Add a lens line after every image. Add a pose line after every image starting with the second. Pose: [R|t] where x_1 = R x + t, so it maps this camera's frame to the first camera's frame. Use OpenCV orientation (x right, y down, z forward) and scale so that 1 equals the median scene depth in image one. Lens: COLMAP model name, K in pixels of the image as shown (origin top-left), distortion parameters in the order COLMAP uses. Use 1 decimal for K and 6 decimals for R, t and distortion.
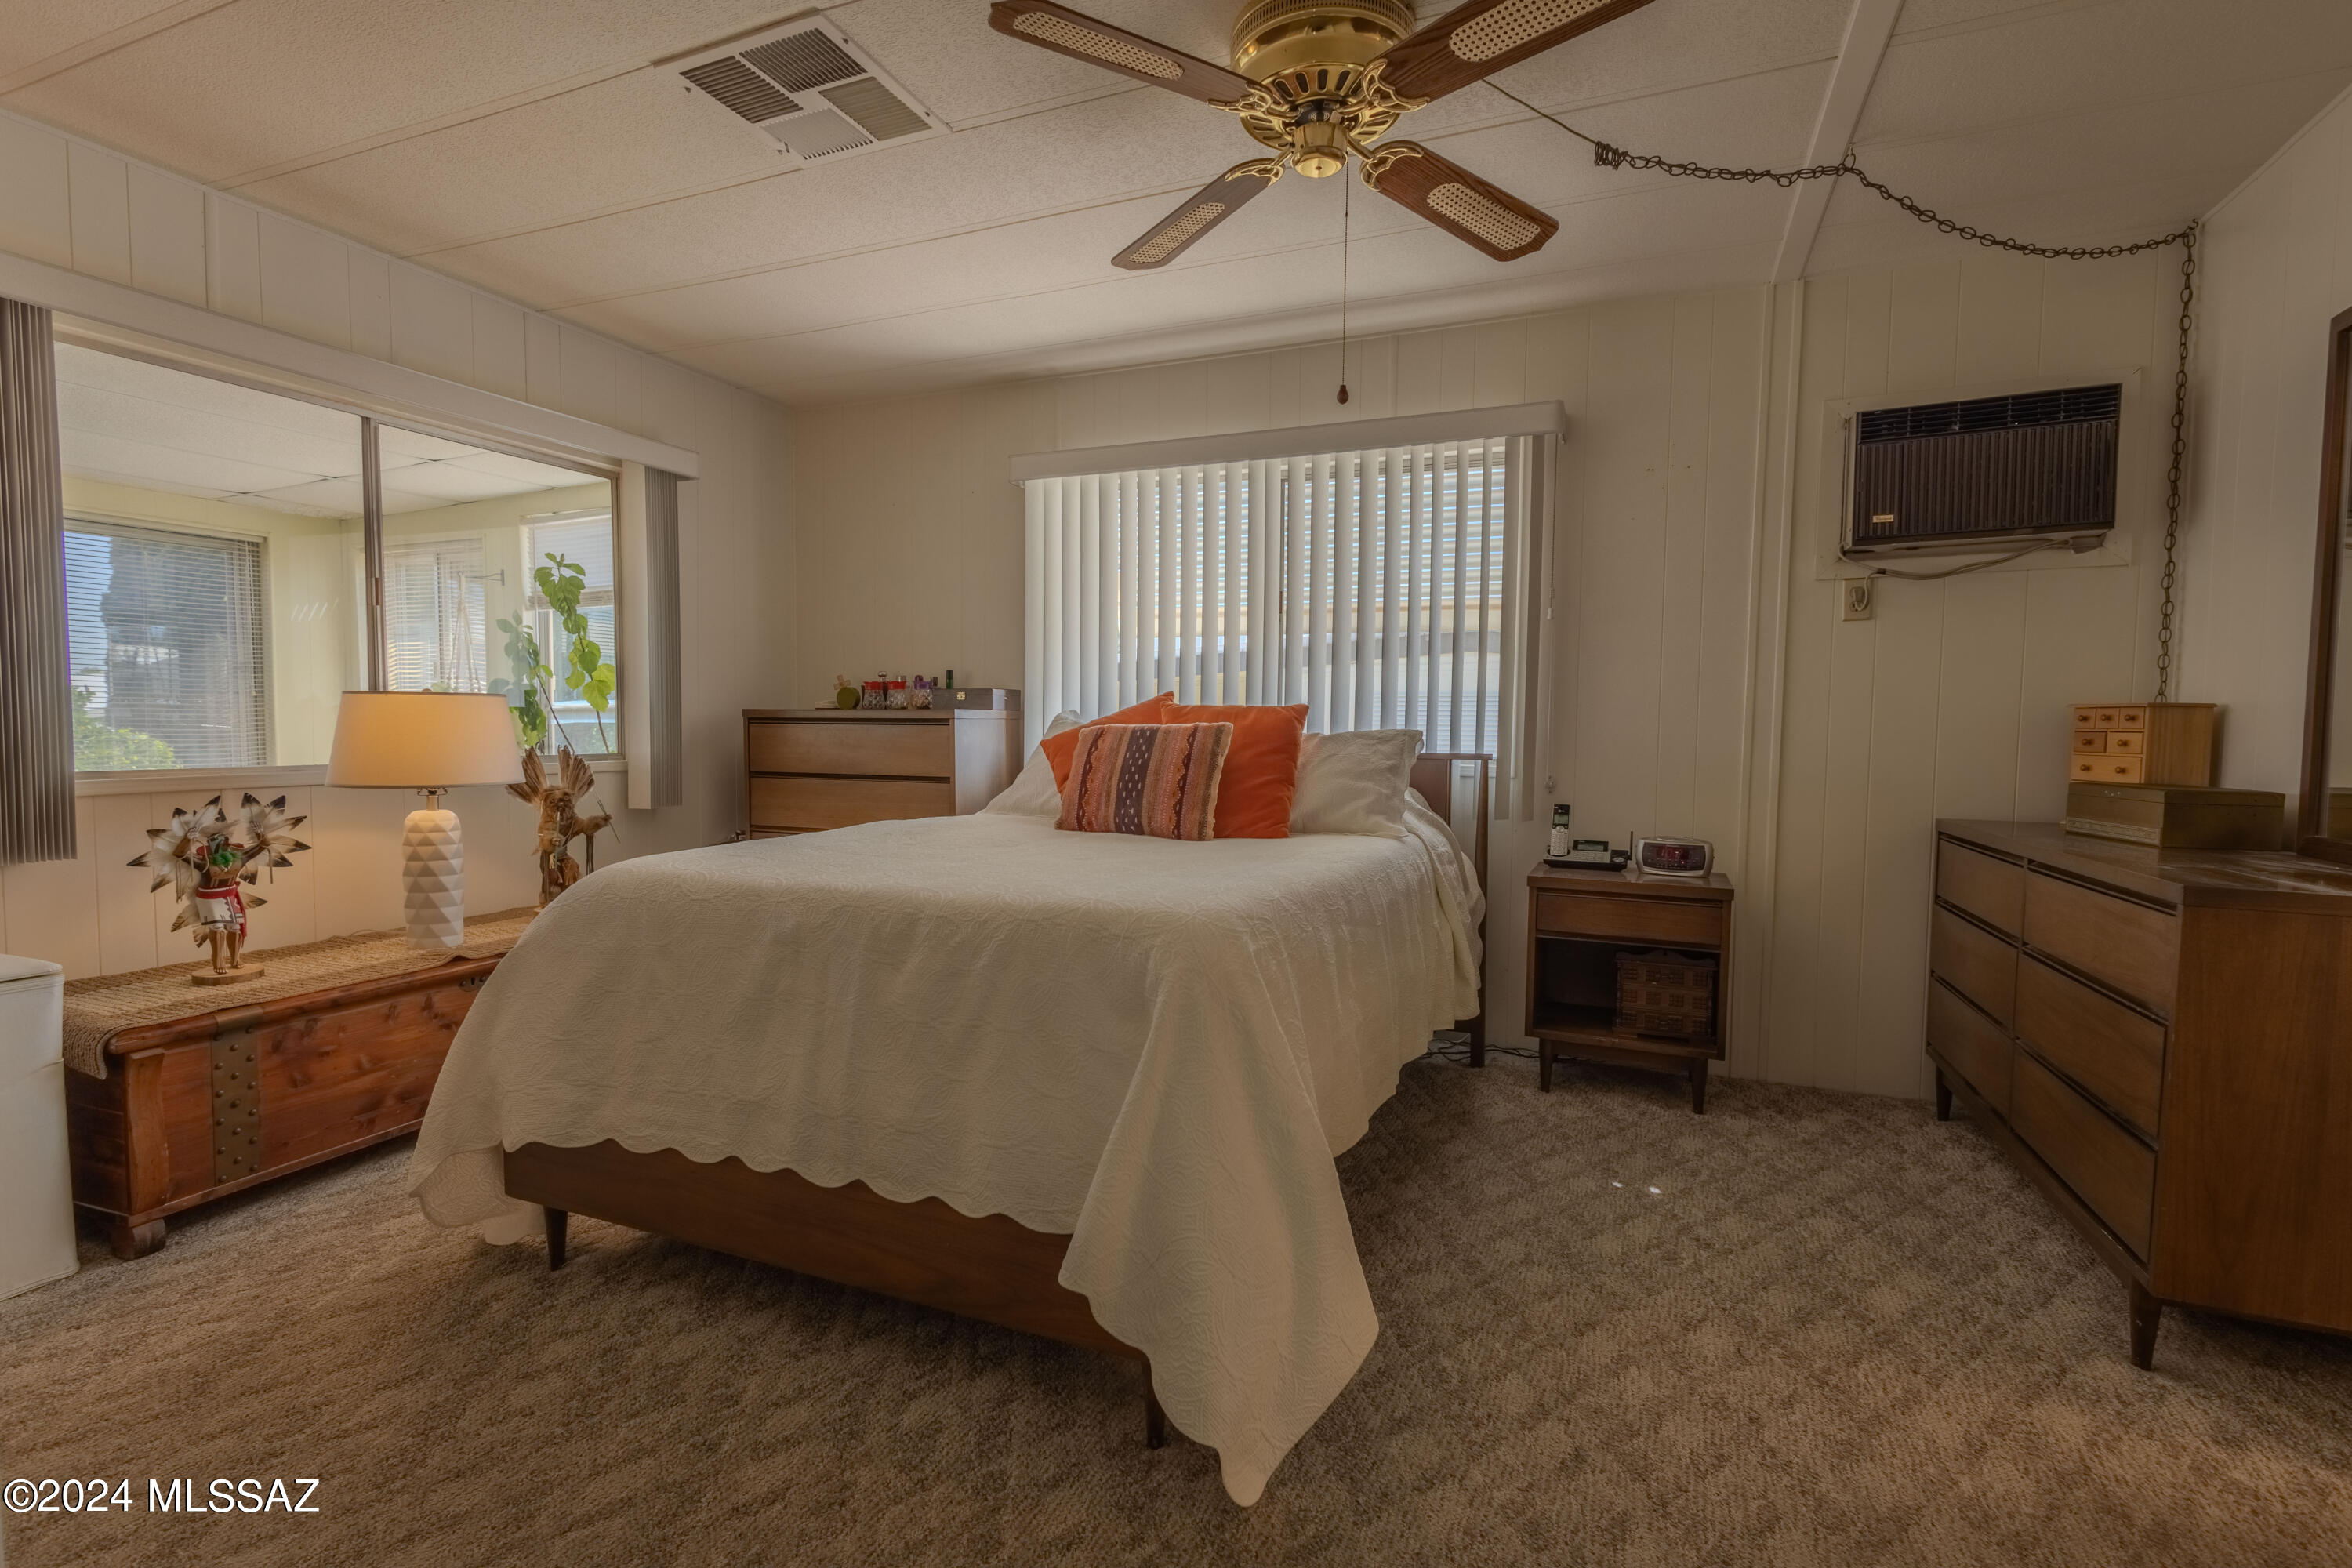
lens RADIAL K [[1075.6, 0, 1179.3], [0, 1075.6, 797.8], [0, 0, 1]] dist [0.008910, -0.001558]
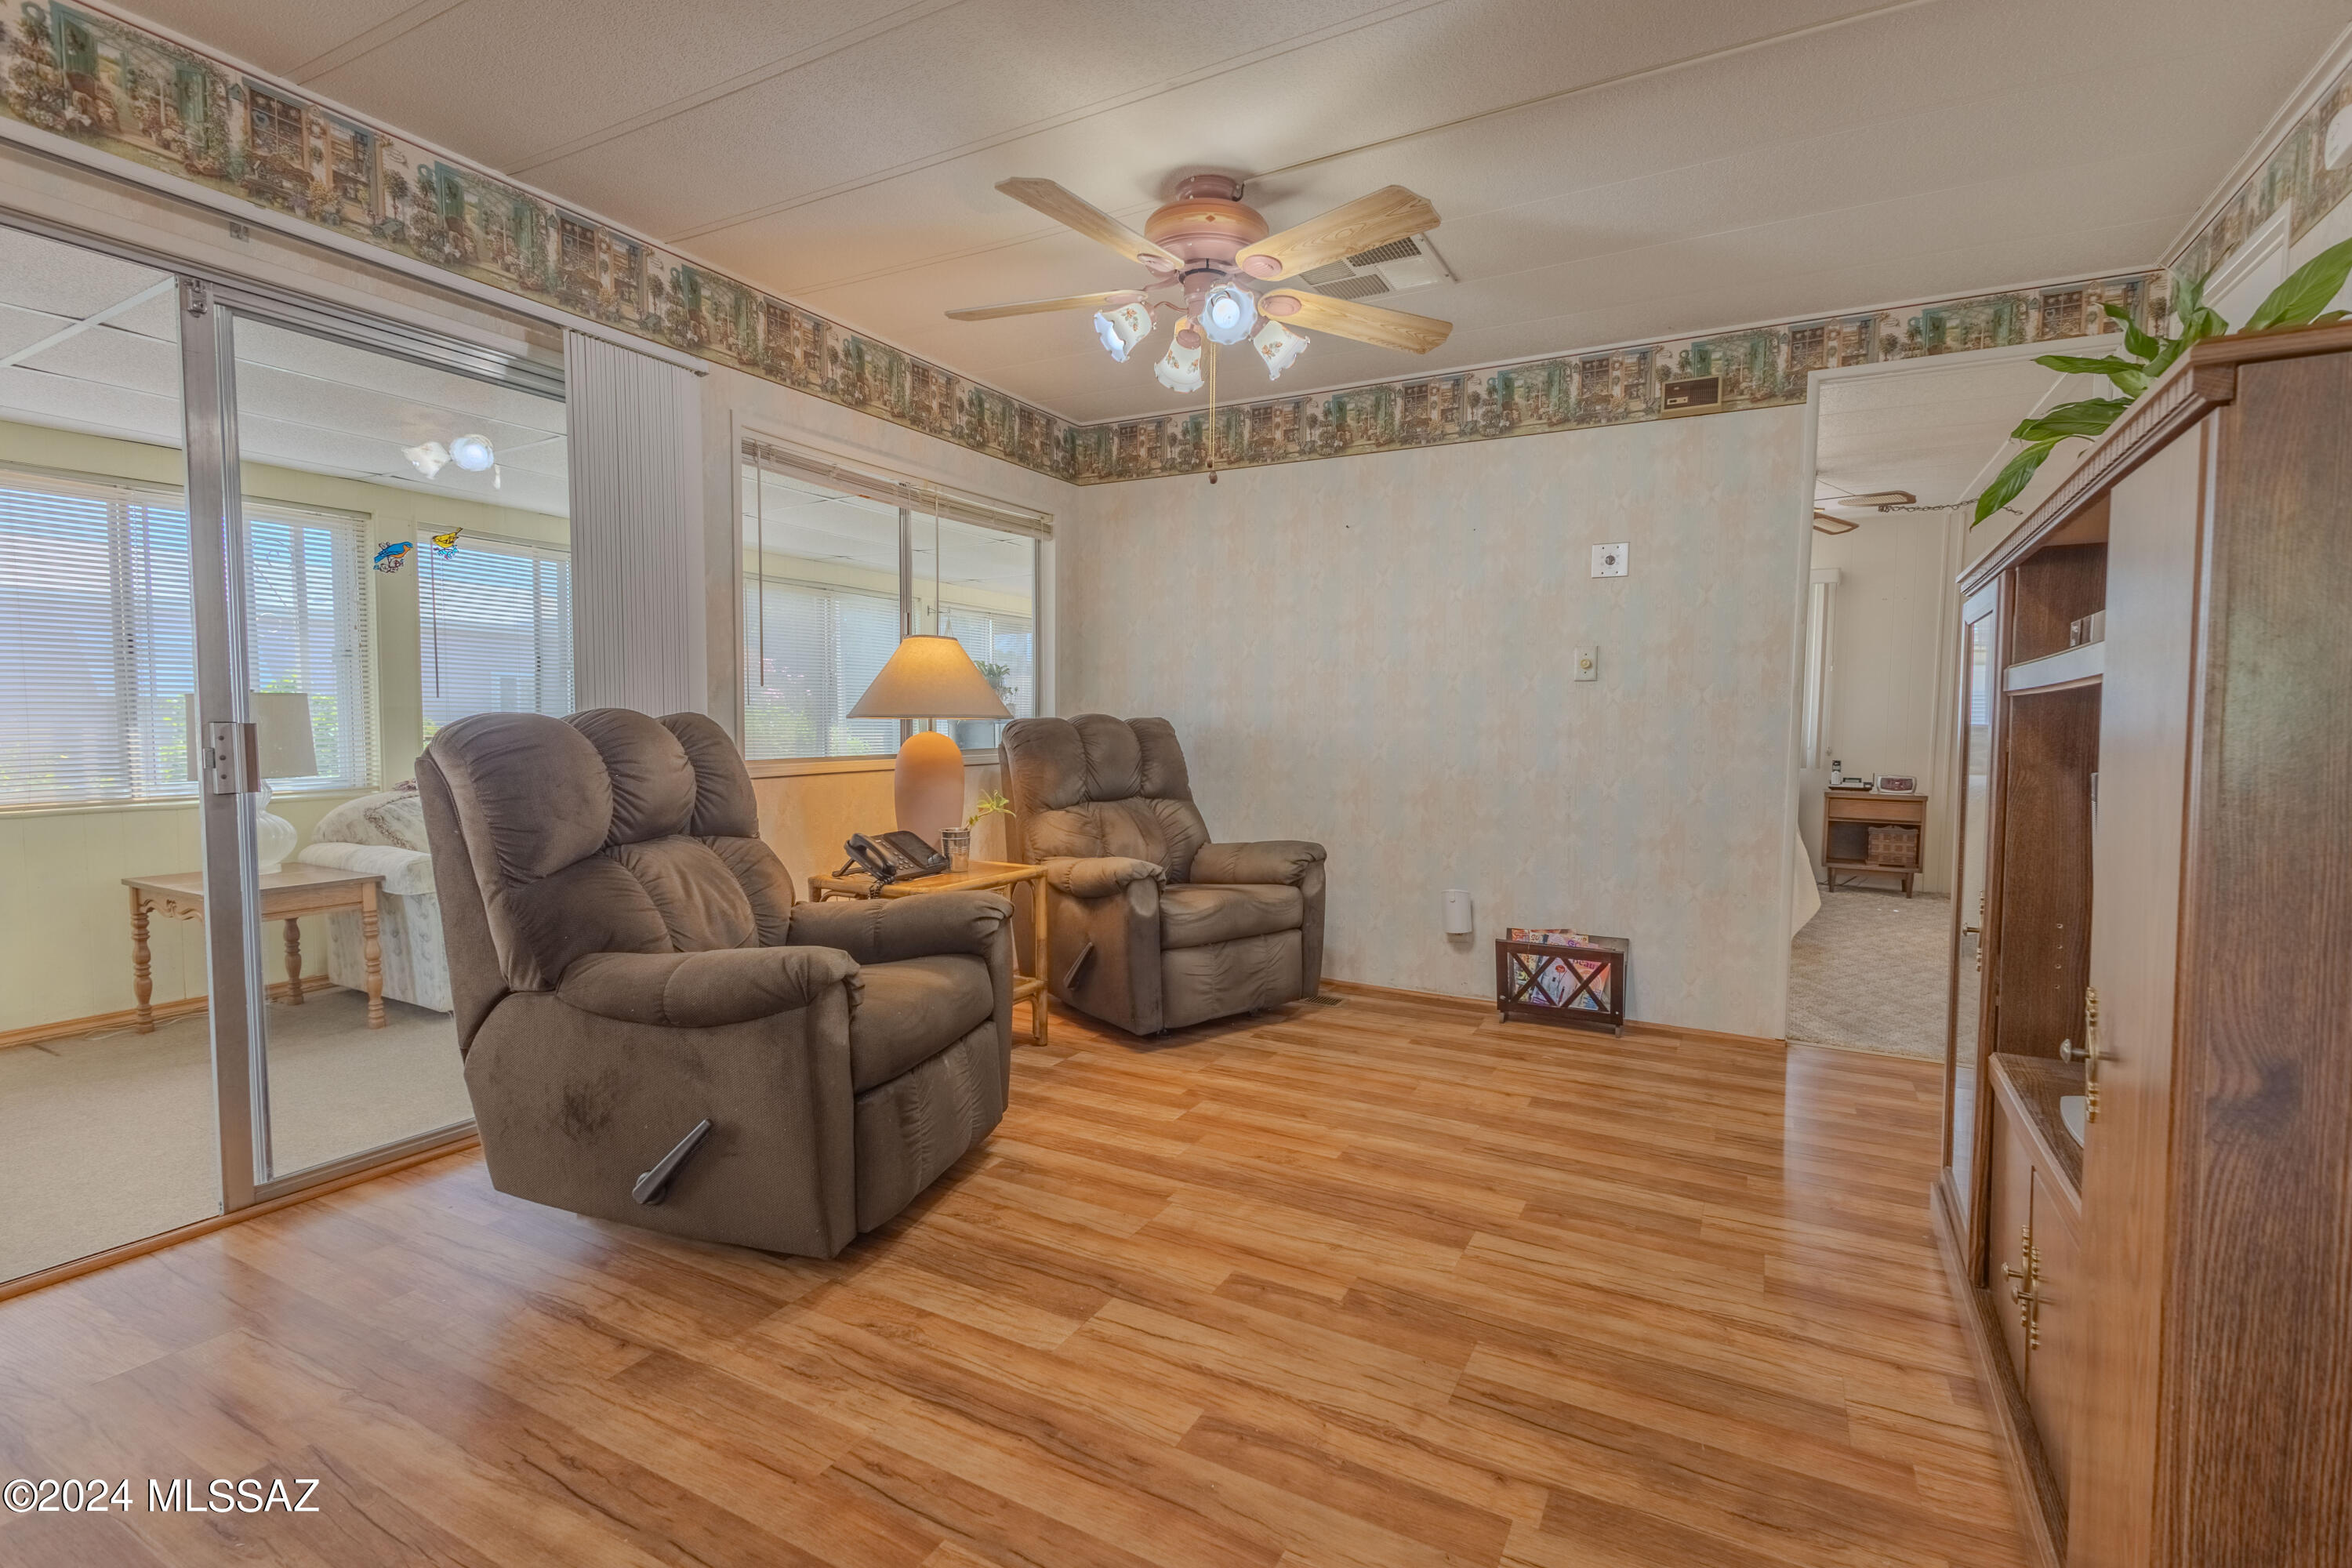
lens RADIAL K [[1075.6, 0, 1179.3], [0, 1075.6, 791.8], [0, 0, 1]] dist [0.008910, -0.001558]
pose [[0.993466, 0.008114, -0.113842, -0.741414], [-0.007098, 0.999931, 0.009331, 0.062322], [0.113910, -0.008462, 0.993455, -1.344869]]
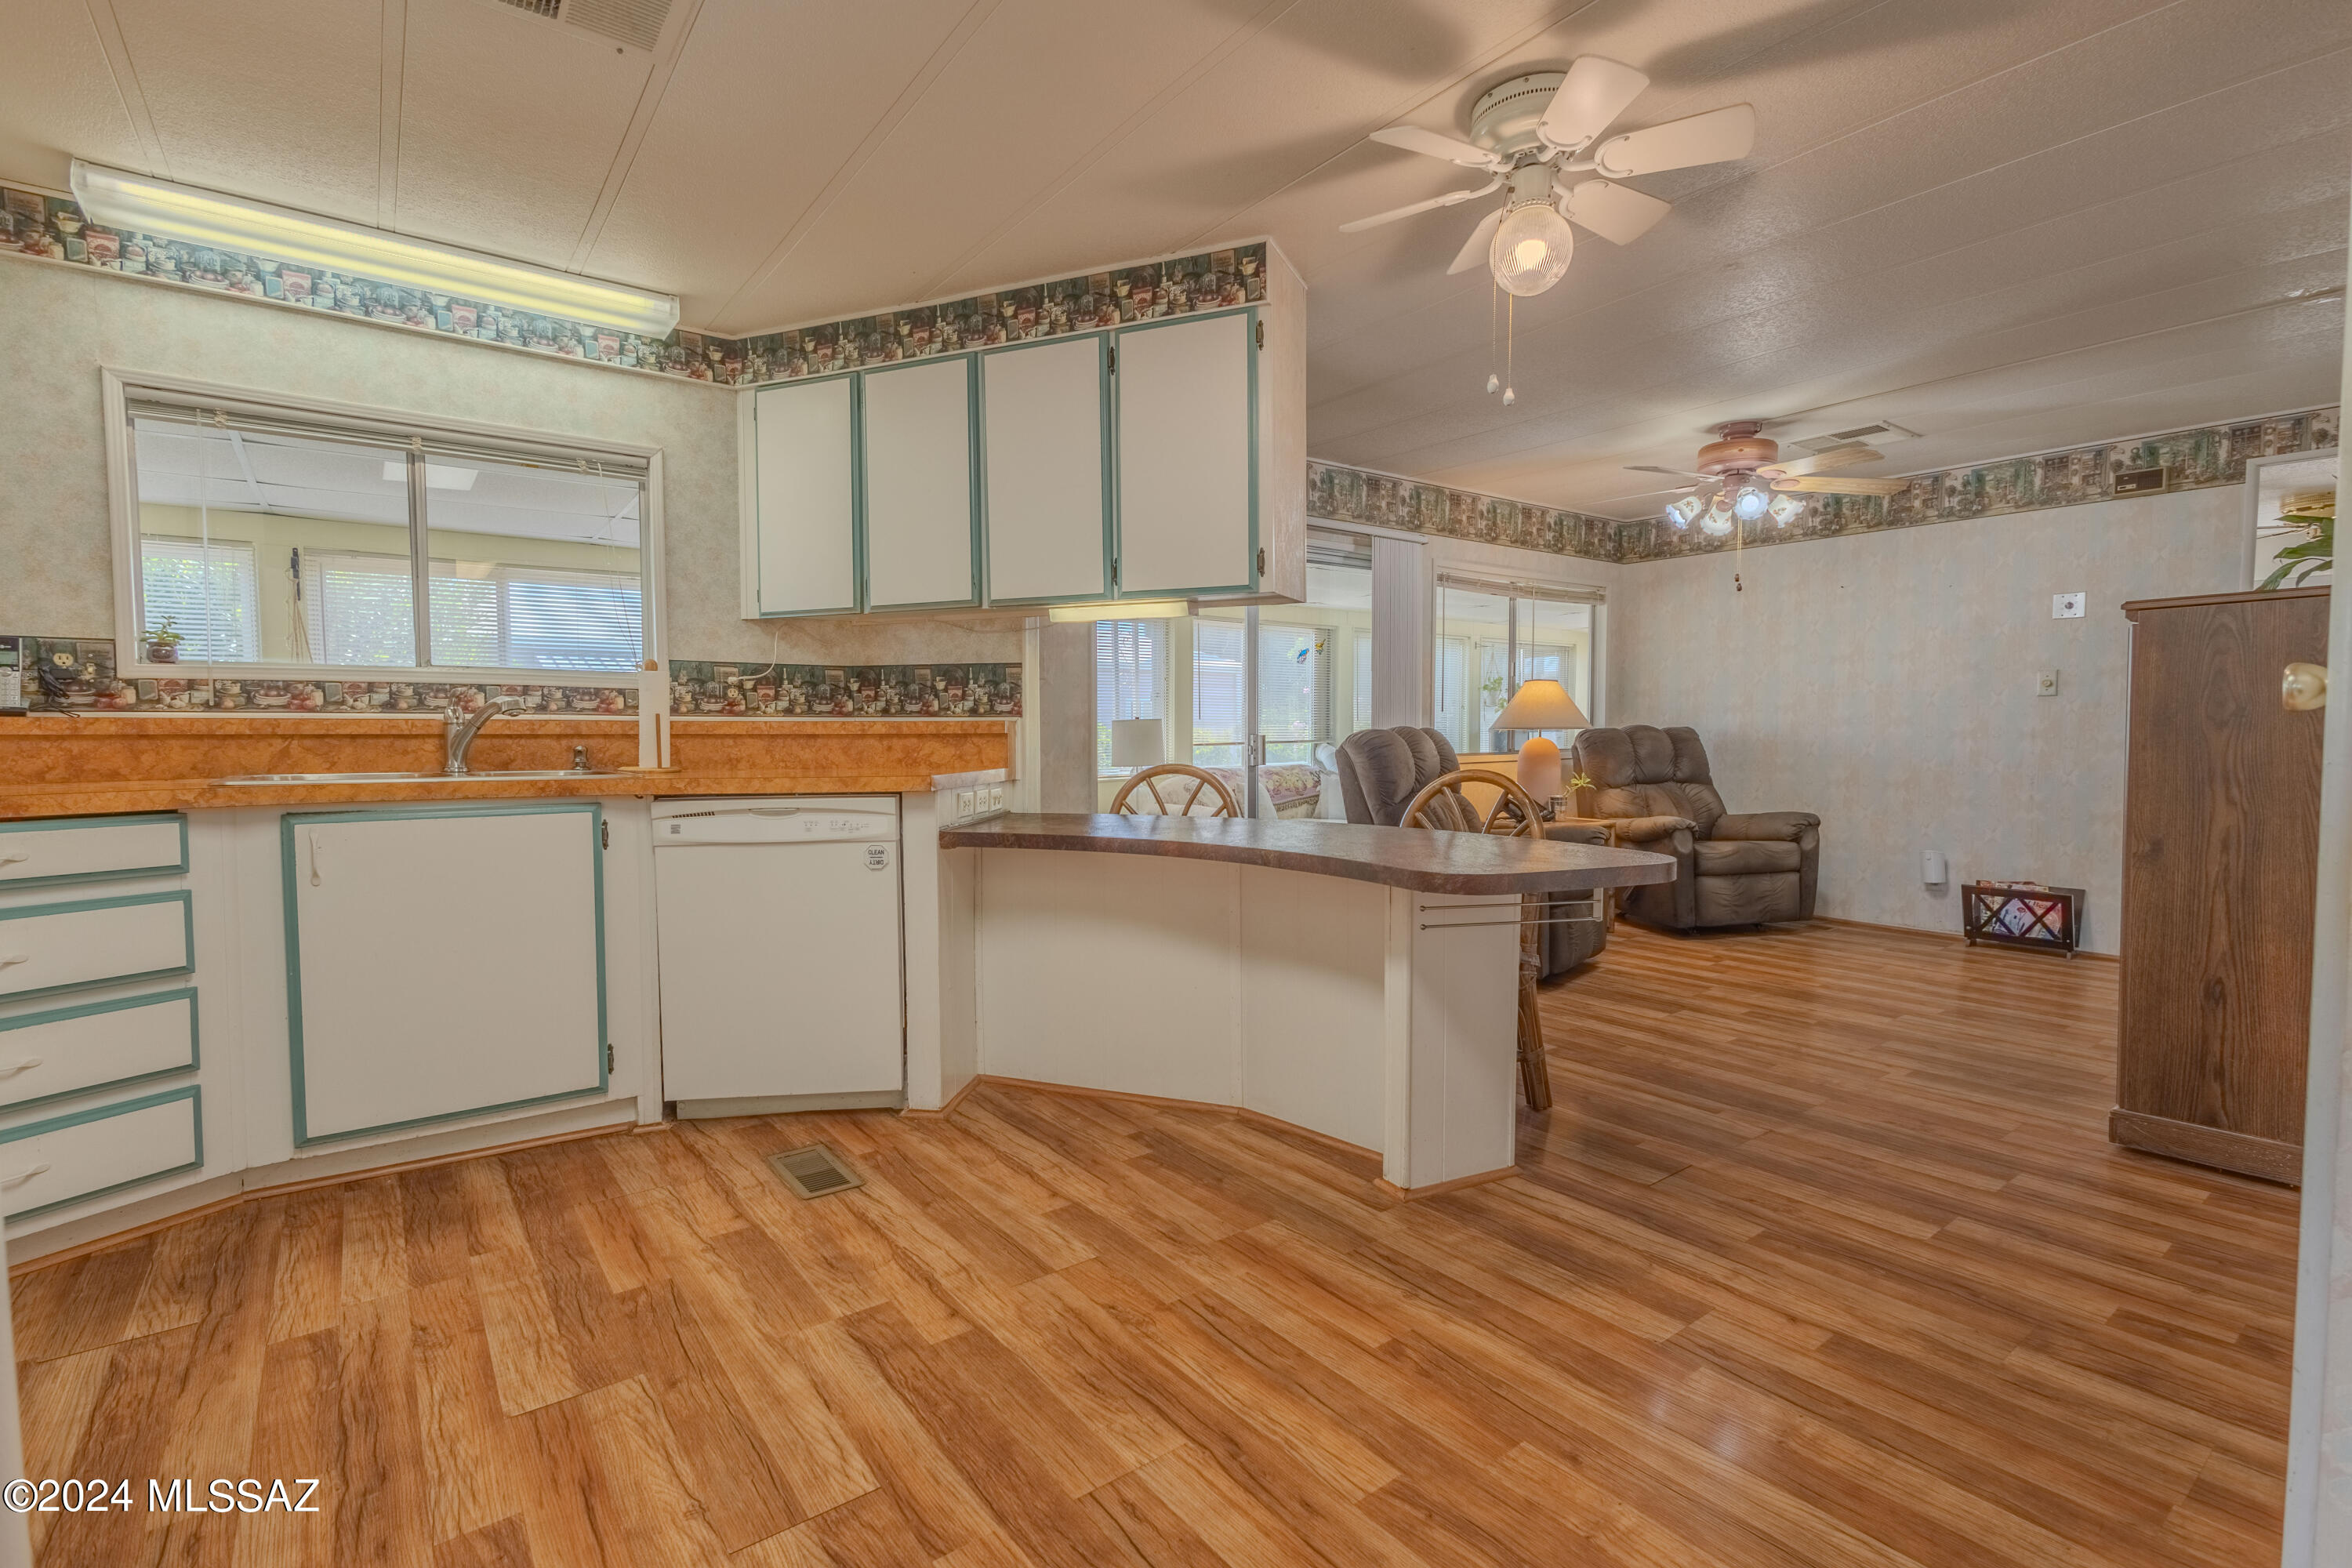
lens RADIAL K [[1075.6, 0, 1174.2], [0, 1075.6, 783.6], [0, 0, 1]] dist [0.008910, -0.001558]
pose [[0.857186, 0.016372, -0.514747, -0.713024], [-0.019925, 0.999801, -0.001380, 0.105719], [0.514622, 0.011439, 0.857341, -2.151679]]
